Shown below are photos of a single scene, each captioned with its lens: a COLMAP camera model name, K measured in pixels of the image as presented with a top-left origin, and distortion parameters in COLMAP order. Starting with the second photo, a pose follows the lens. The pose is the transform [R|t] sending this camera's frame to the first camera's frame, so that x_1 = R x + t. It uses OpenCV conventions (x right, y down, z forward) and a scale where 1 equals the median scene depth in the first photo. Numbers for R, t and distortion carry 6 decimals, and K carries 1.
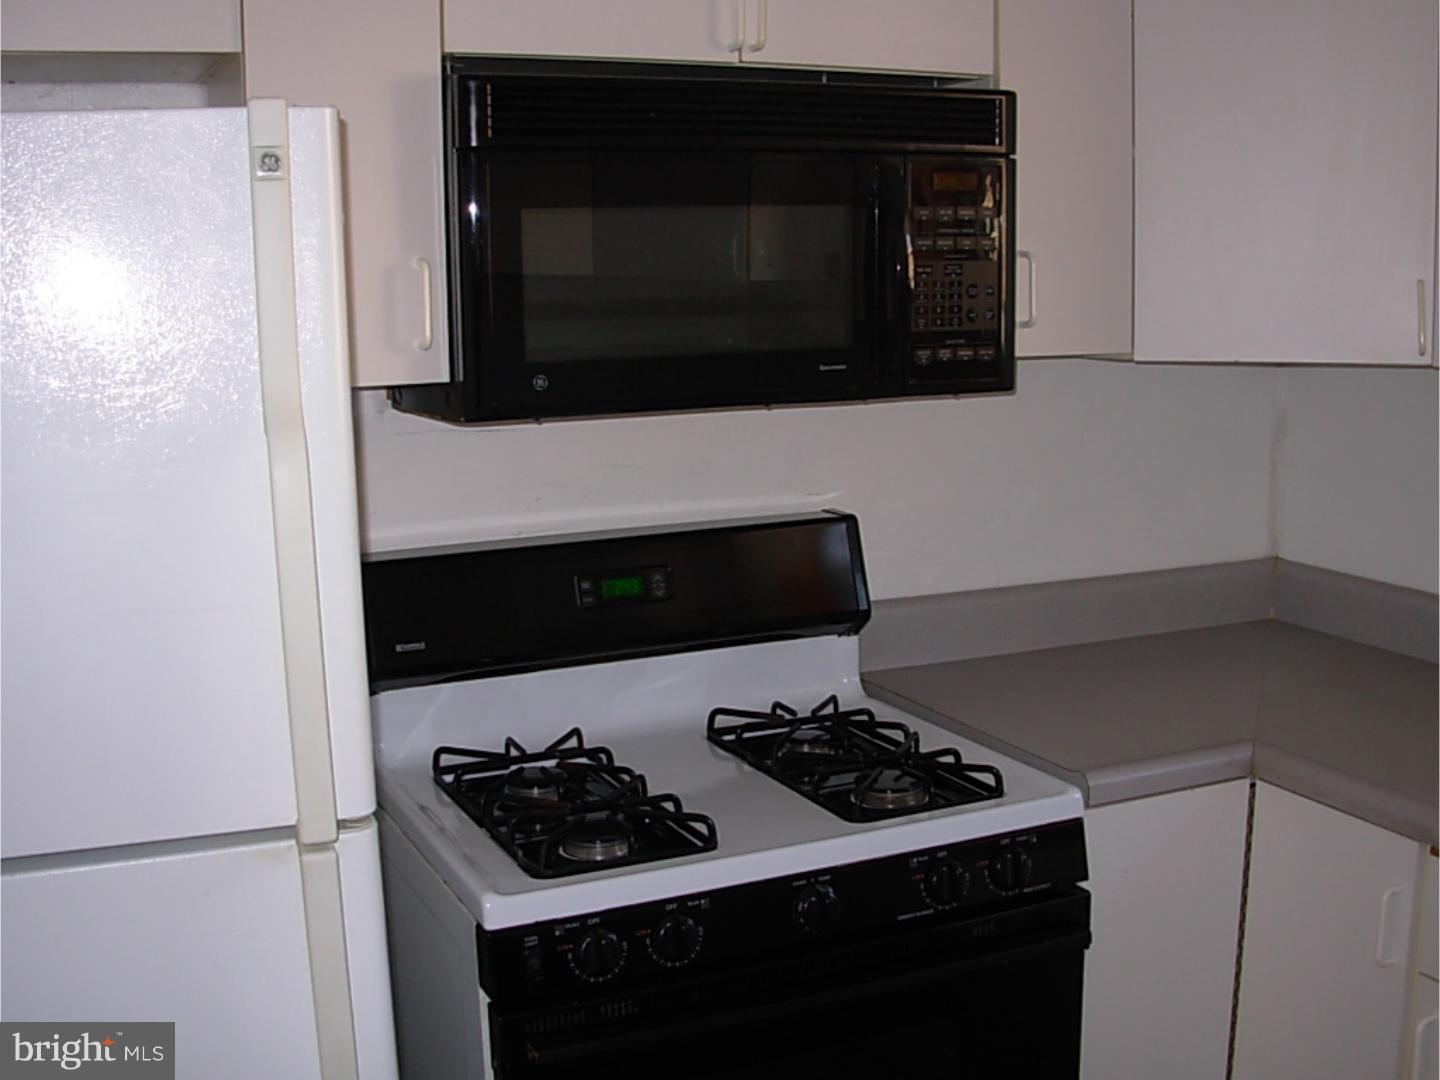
lens RADIAL K [[1701.1, 0, 721.6], [0, 1701.1, 546.7], [0, 0, 1]] dist [-0.174934, 0.000000]
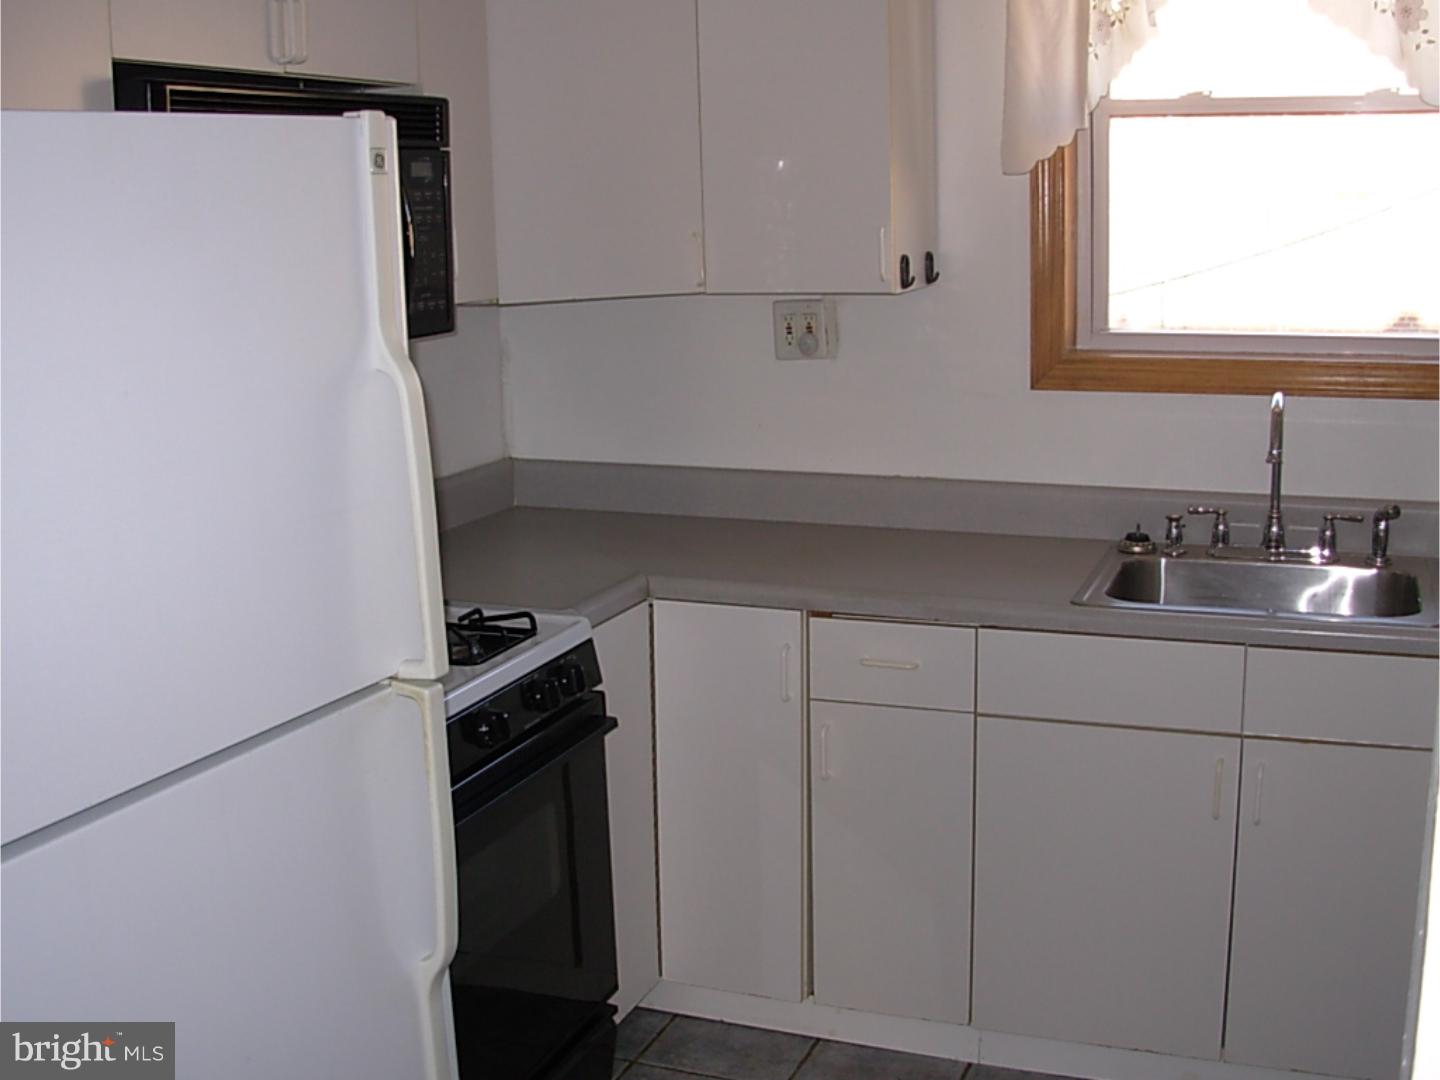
lens RADIAL K [[1701.1, 0, 713.2], [0, 1701.1, 539.2], [0, 0, 1]] dist [-0.174934, 0.000000]
pose [[0.738449, -0.135189, 0.660619, -0.564843], [0.125237, 0.990148, 0.062633, 0.008407], [-0.662578, 0.036483, 0.748104, -0.085582]]
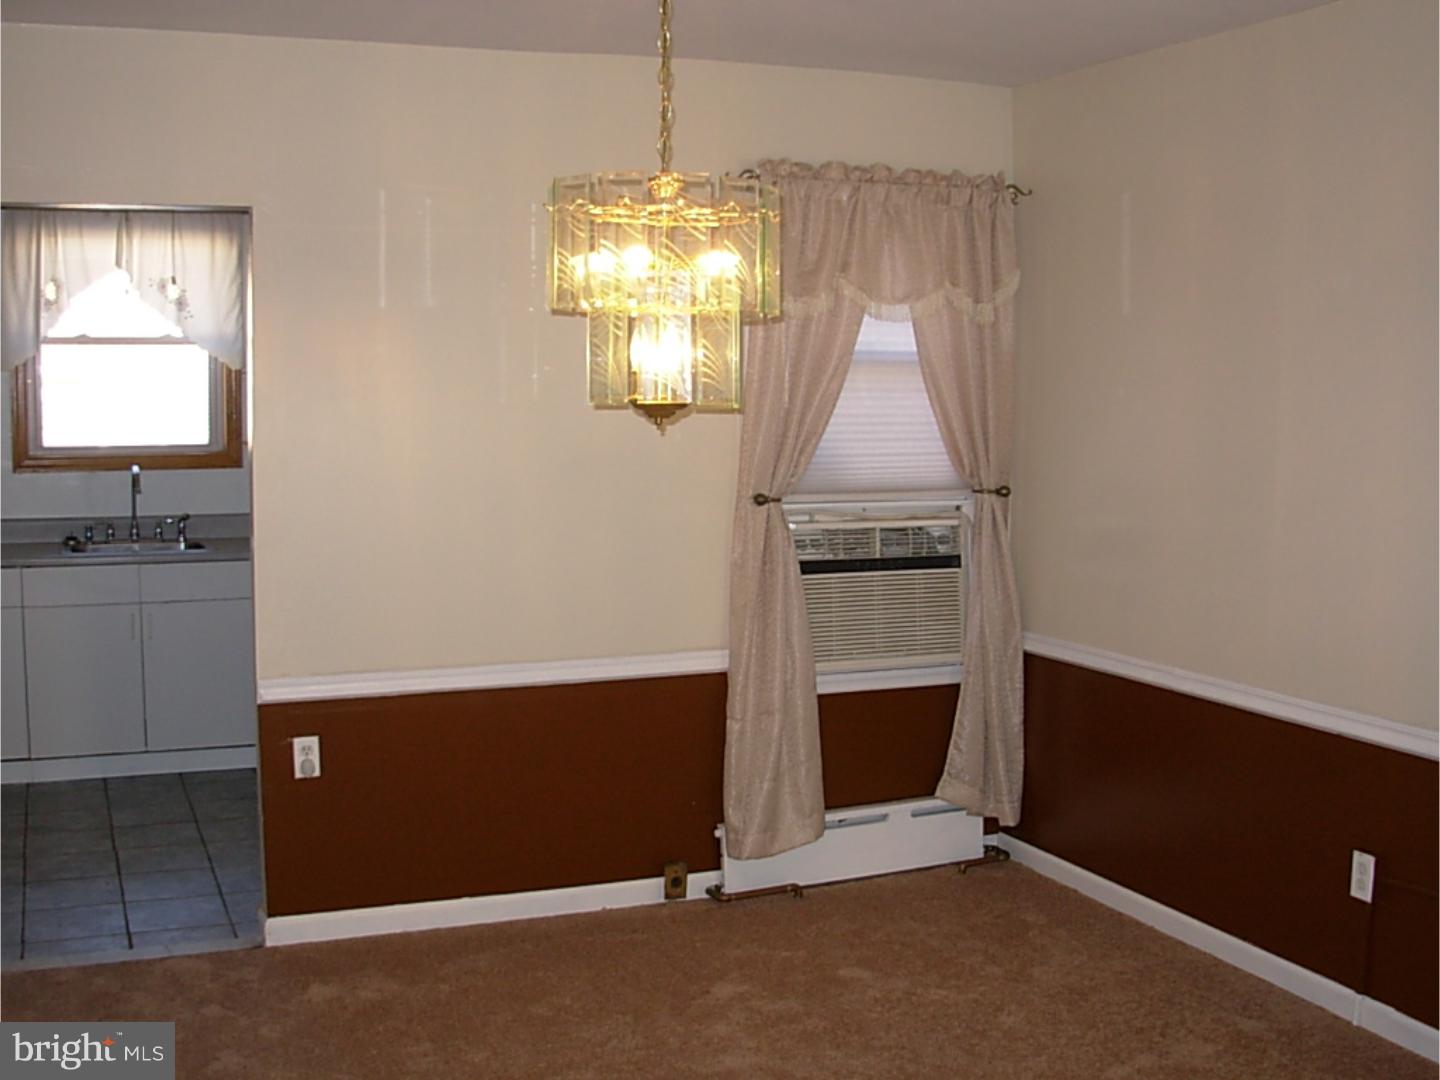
lens RADIAL K [[1701.1, 0, 723.4], [0, 1701.1, 537.5], [0, 0, 1]] dist [-0.174934, 0.000000]
pose [[0.054529, -0.059346, 0.996747, -1.918297], [0.159445, 0.985941, 0.049980, 0.139871], [-0.985700, 0.156201, 0.063225, -0.504436]]
